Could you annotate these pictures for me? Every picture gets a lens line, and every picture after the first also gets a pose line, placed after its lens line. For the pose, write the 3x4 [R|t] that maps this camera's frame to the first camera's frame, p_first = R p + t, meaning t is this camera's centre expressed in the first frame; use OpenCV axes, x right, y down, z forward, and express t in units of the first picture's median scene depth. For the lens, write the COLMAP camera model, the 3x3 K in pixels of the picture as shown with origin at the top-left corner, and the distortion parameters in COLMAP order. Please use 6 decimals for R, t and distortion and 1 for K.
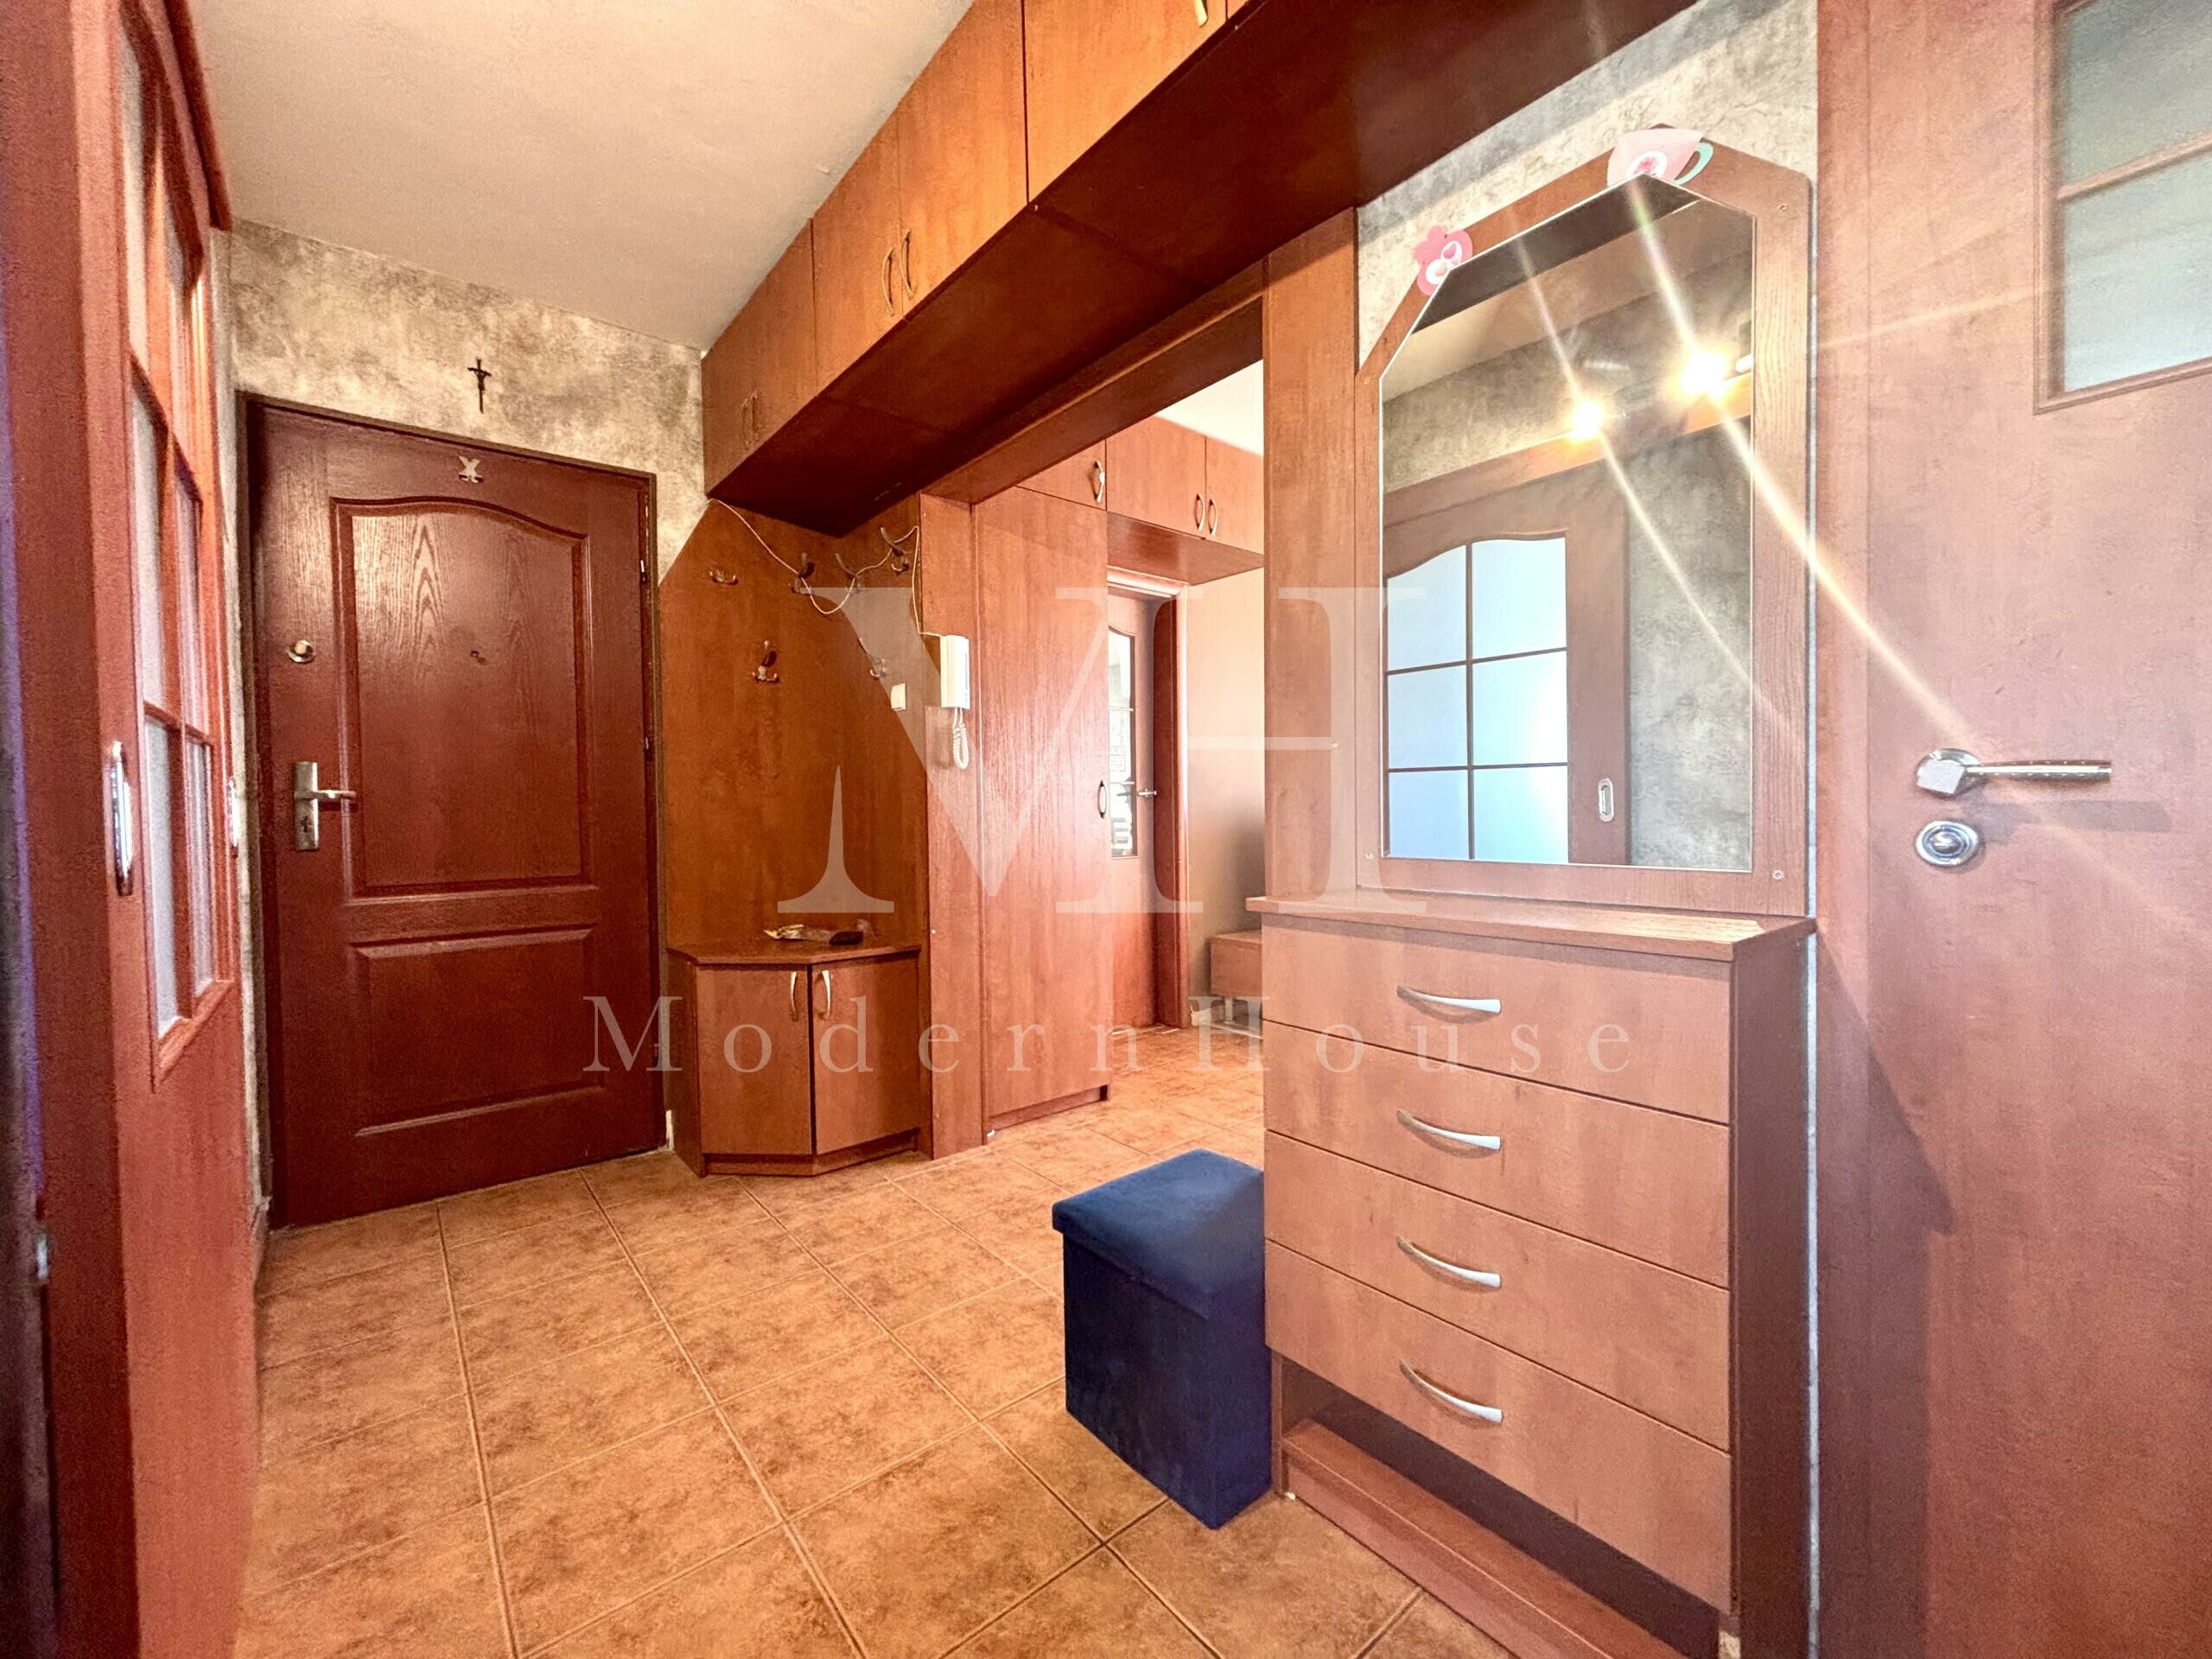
lens RADIAL K [[894.8, 0, 1106.0], [0, 894.8, 829.5], [0, 0, 1]] dist [-0.000335, -0.000194]
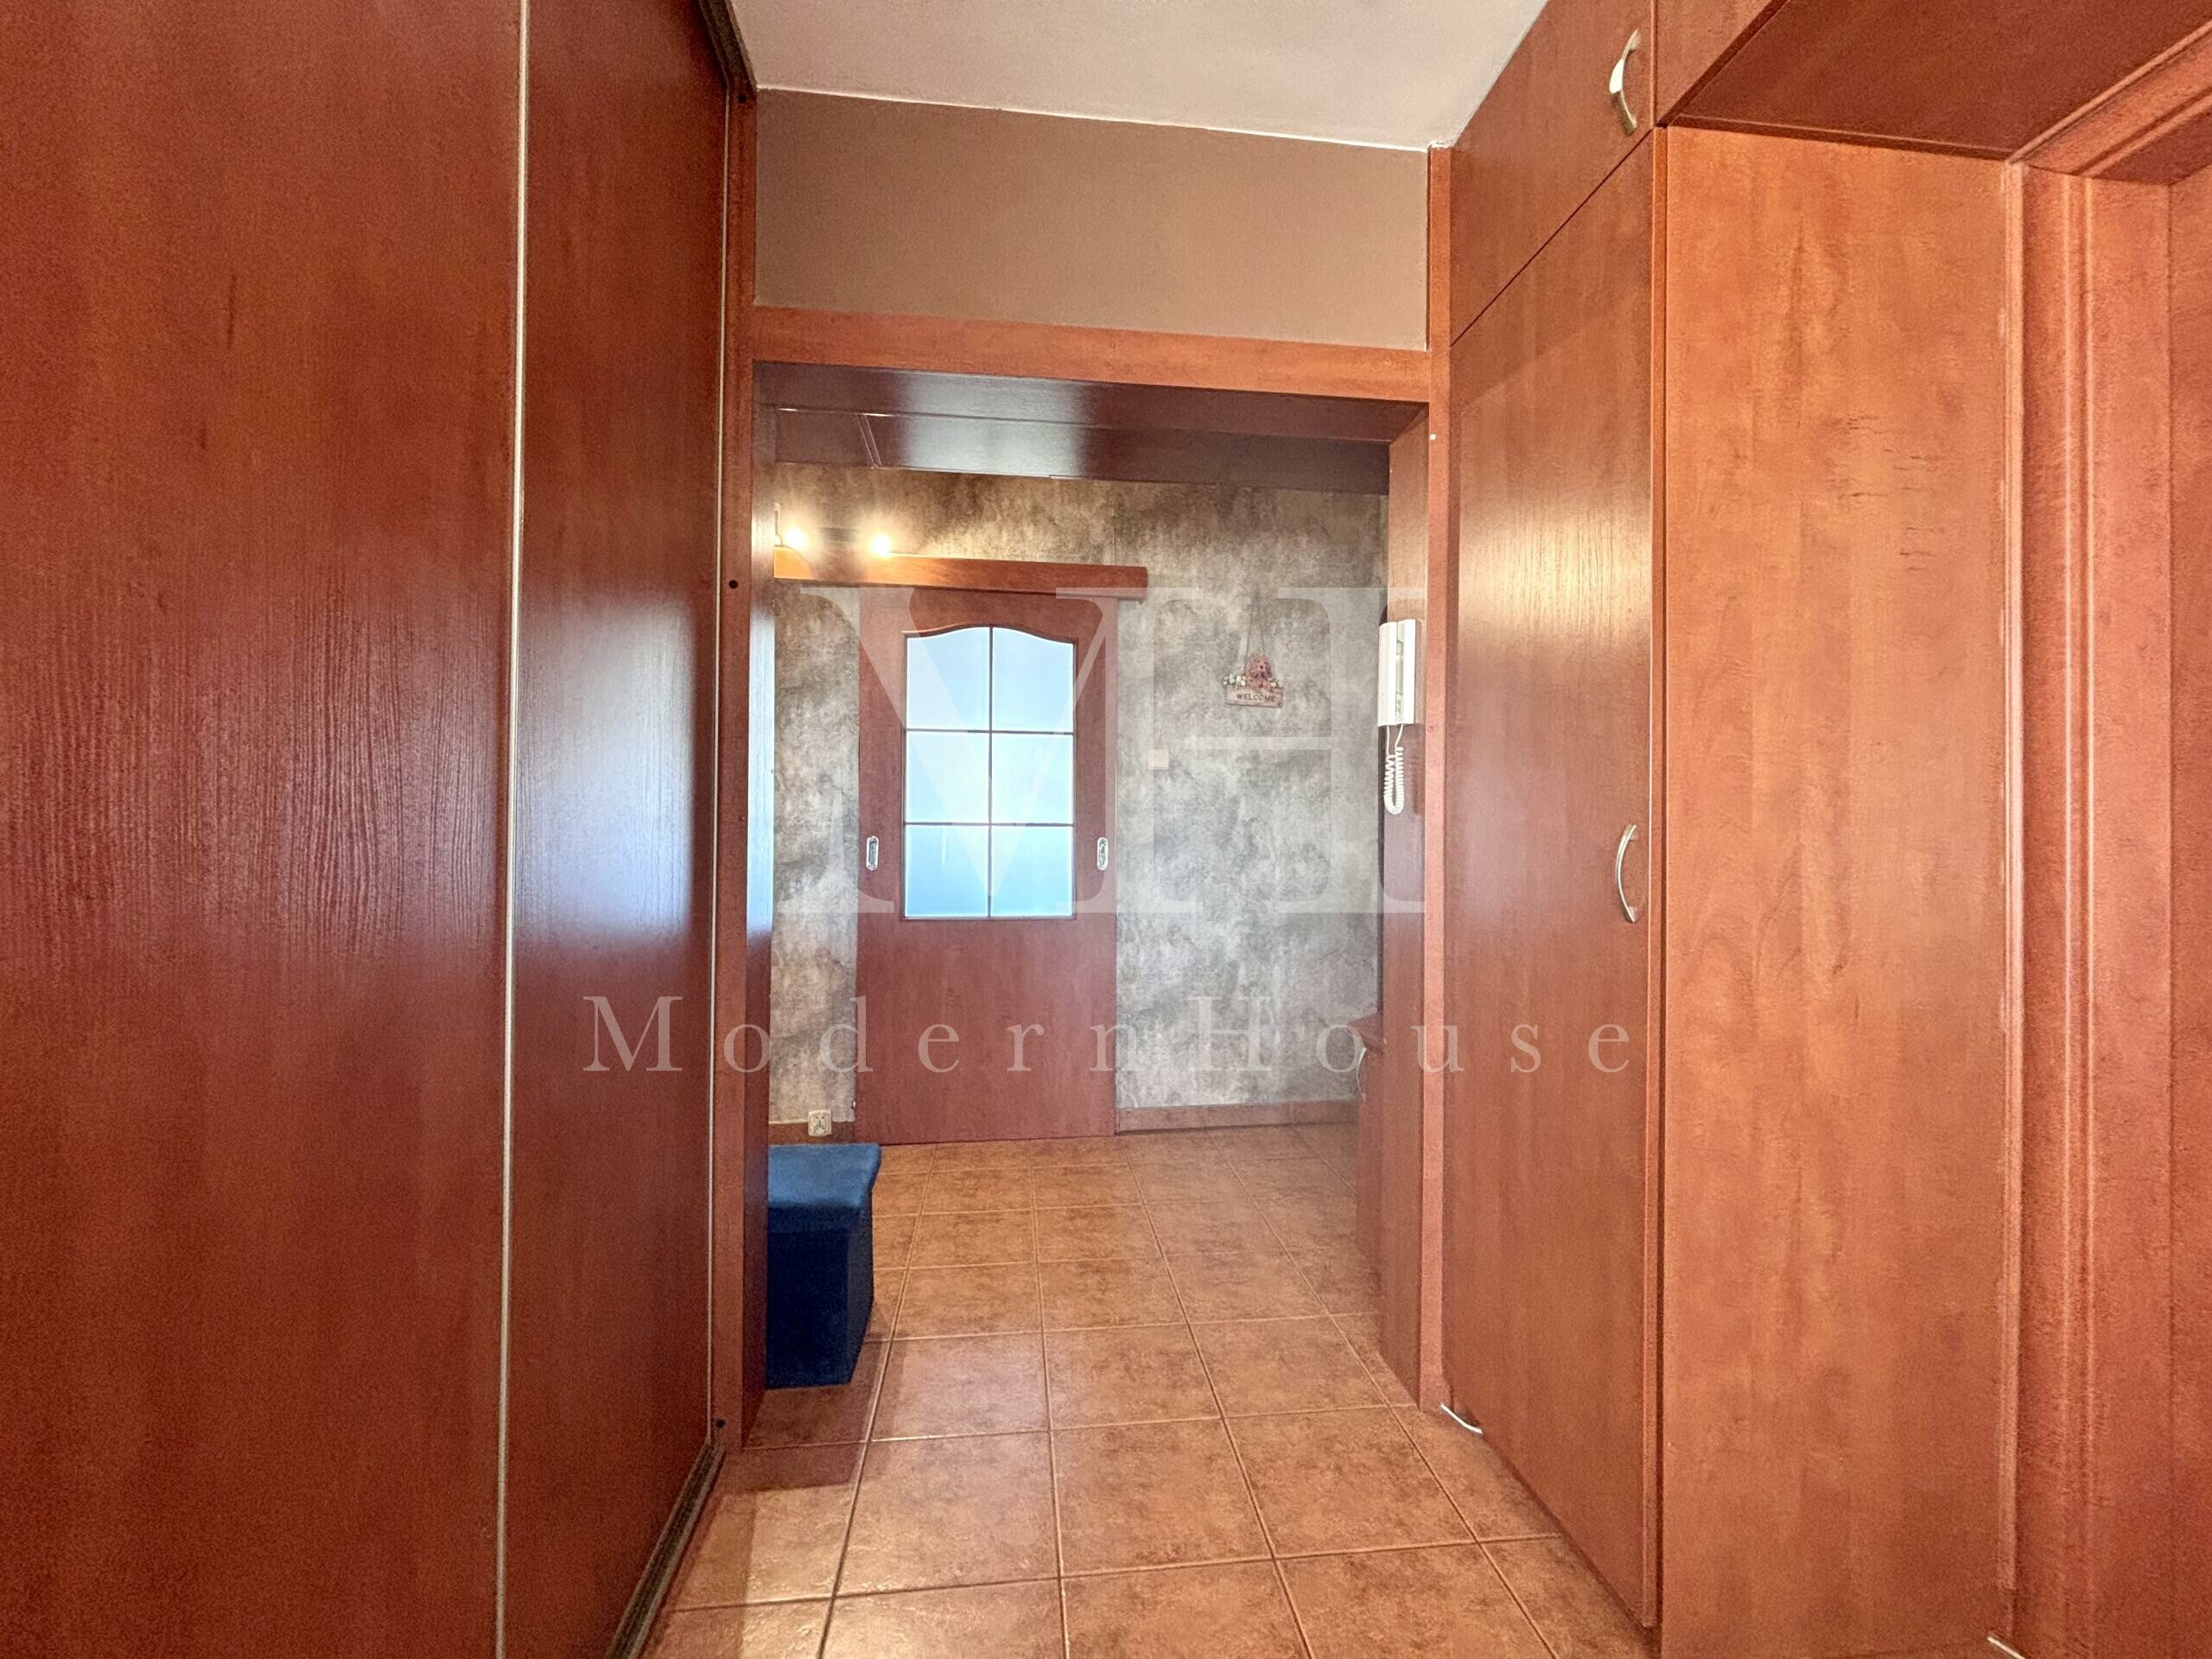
lens RADIAL K [[894.8, 0, 1106.0], [0, 894.8, 829.5], [0, 0, 1]] dist [-0.000335, -0.000194]
pose [[-0.552882, 0.003717, -0.833252, 0.664296], [-0.021055, 0.999608, 0.018430, -0.081695], [0.832994, 0.027734, -0.552587, 1.496830]]
